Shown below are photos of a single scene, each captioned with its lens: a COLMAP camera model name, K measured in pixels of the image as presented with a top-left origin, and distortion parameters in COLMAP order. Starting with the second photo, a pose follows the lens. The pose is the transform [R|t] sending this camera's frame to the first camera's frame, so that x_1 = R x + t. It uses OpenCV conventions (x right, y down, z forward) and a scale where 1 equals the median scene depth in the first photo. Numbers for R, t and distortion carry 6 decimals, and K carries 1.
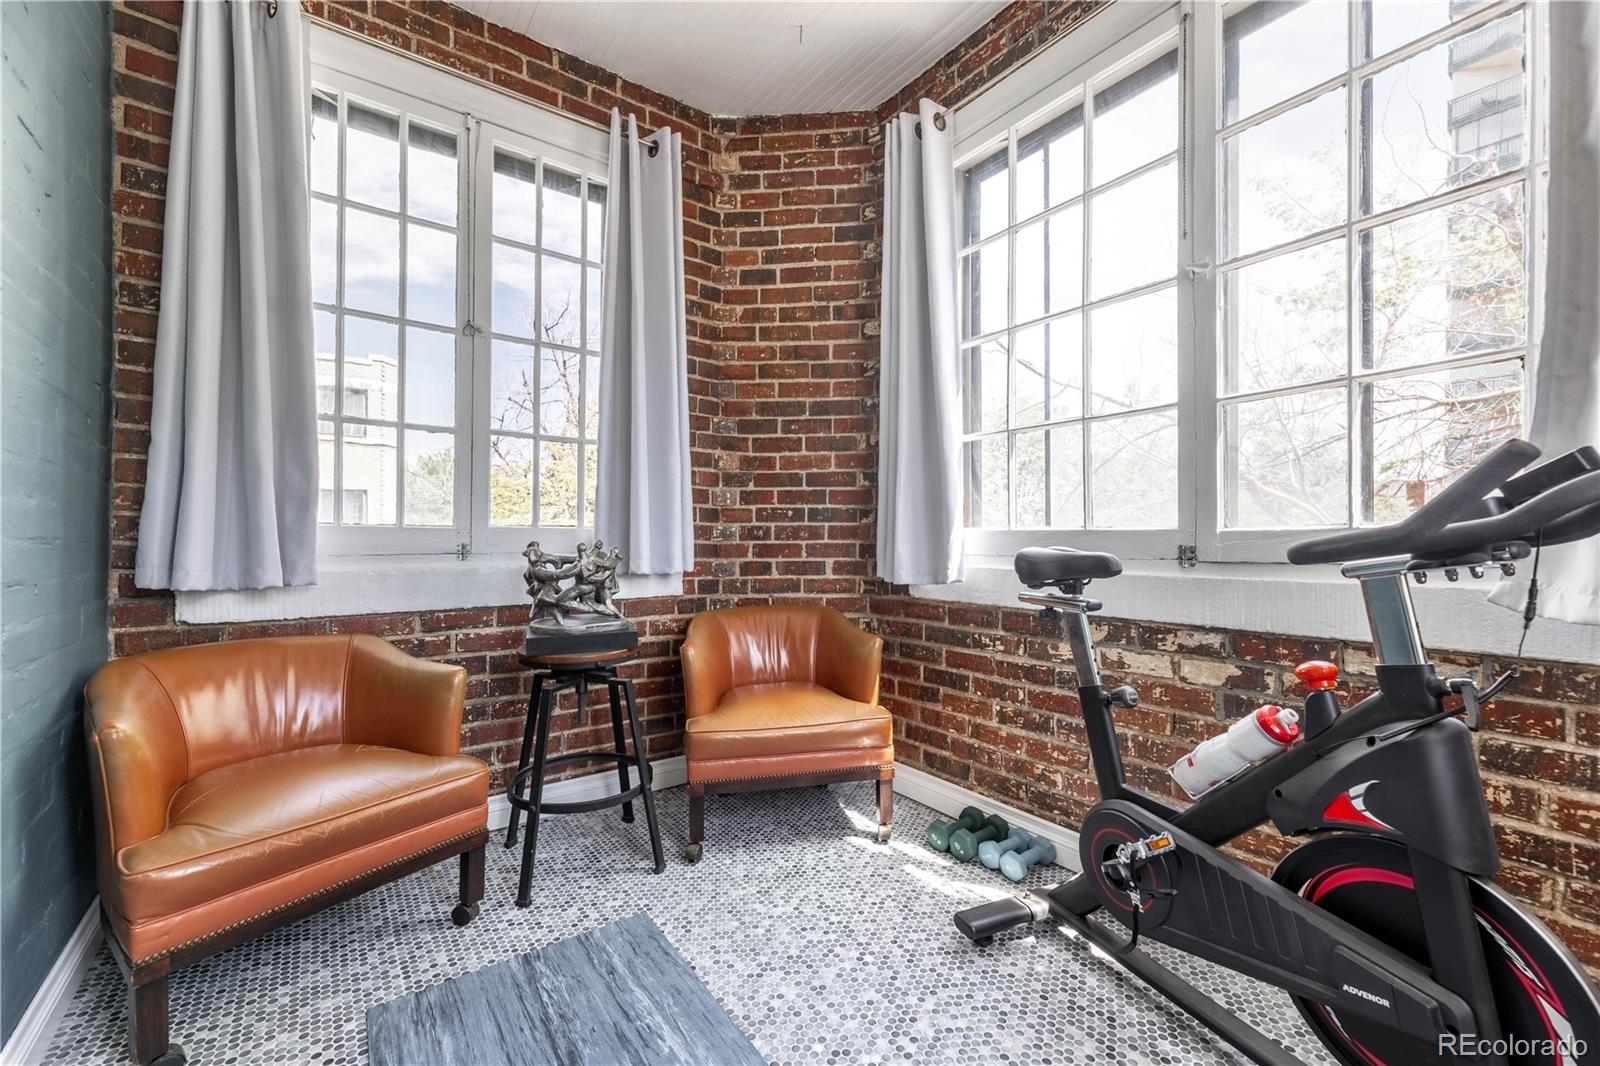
lens RADIAL K [[642.1, 0, 812.6], [0, 642.1, 538.6], [0, 0, 1]] dist [-0.002460, 0.000066]
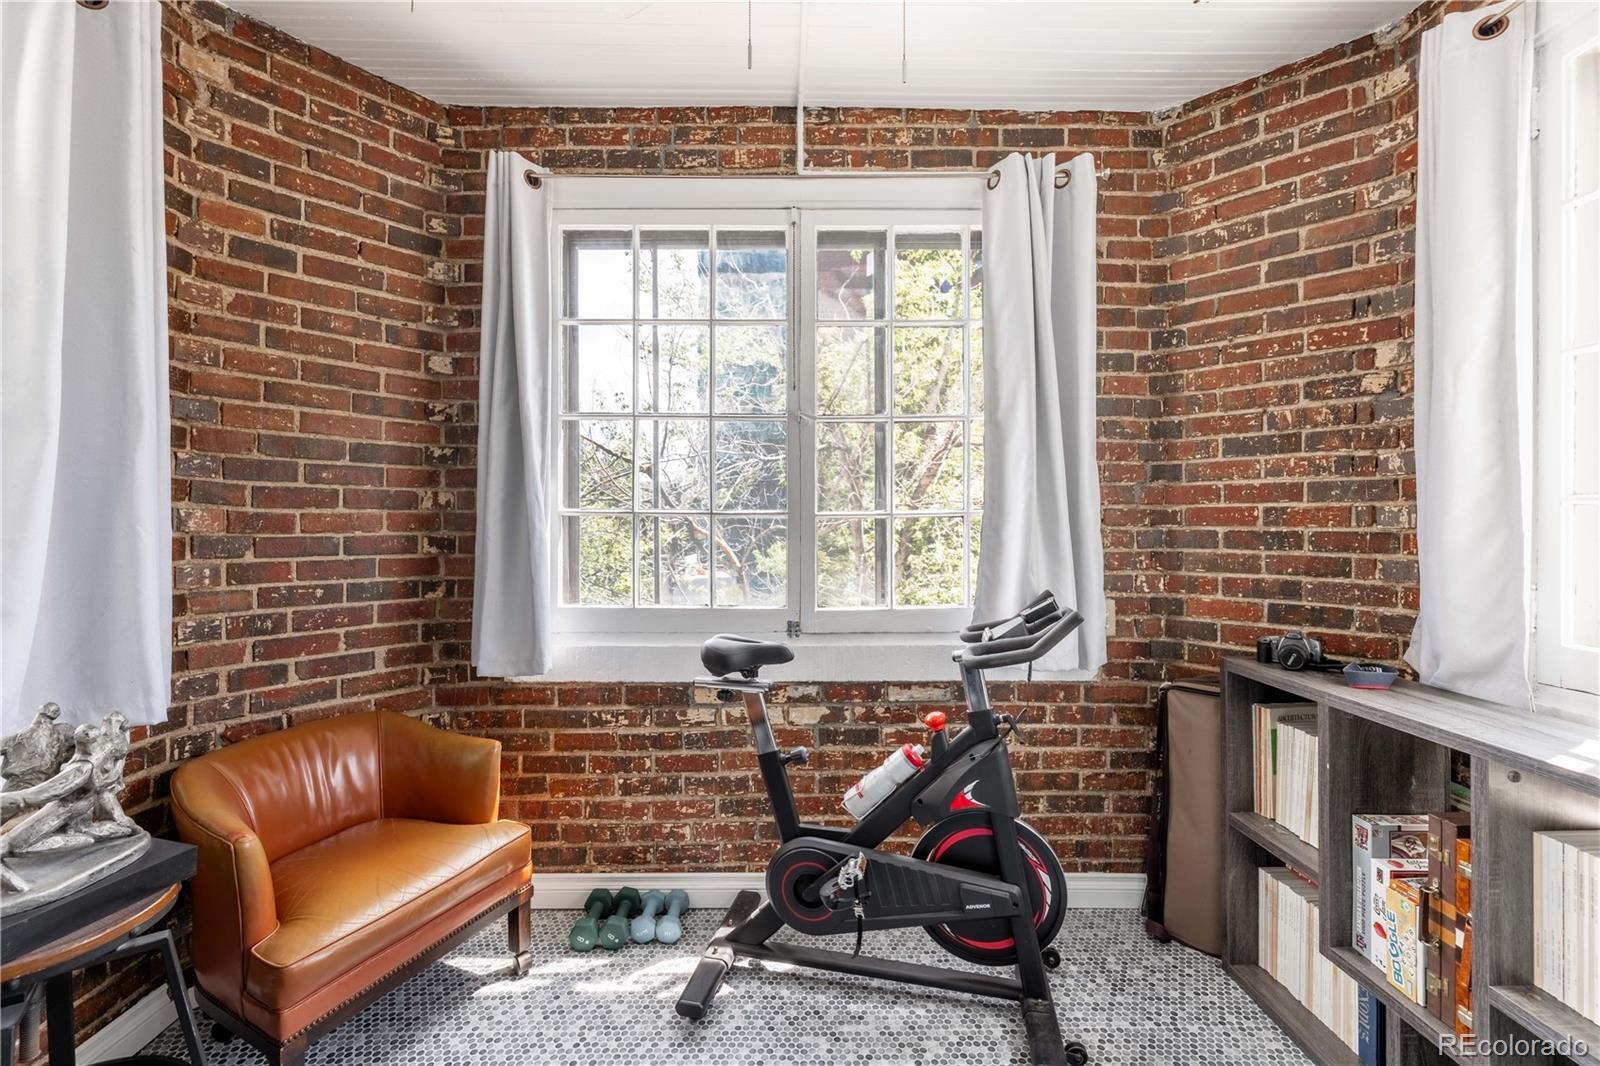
lens RADIAL K [[642.1, 0, 815.7], [0, 642.1, 526.3], [0, 0, 1]] dist [-0.002460, 0.000066]
pose [[0.592239, 0.010071, 0.805700, -0.320086], [-0.000660, 0.999928, -0.012014, -0.117975], [-0.805762, 0.006583, 0.592203, 0.123839]]
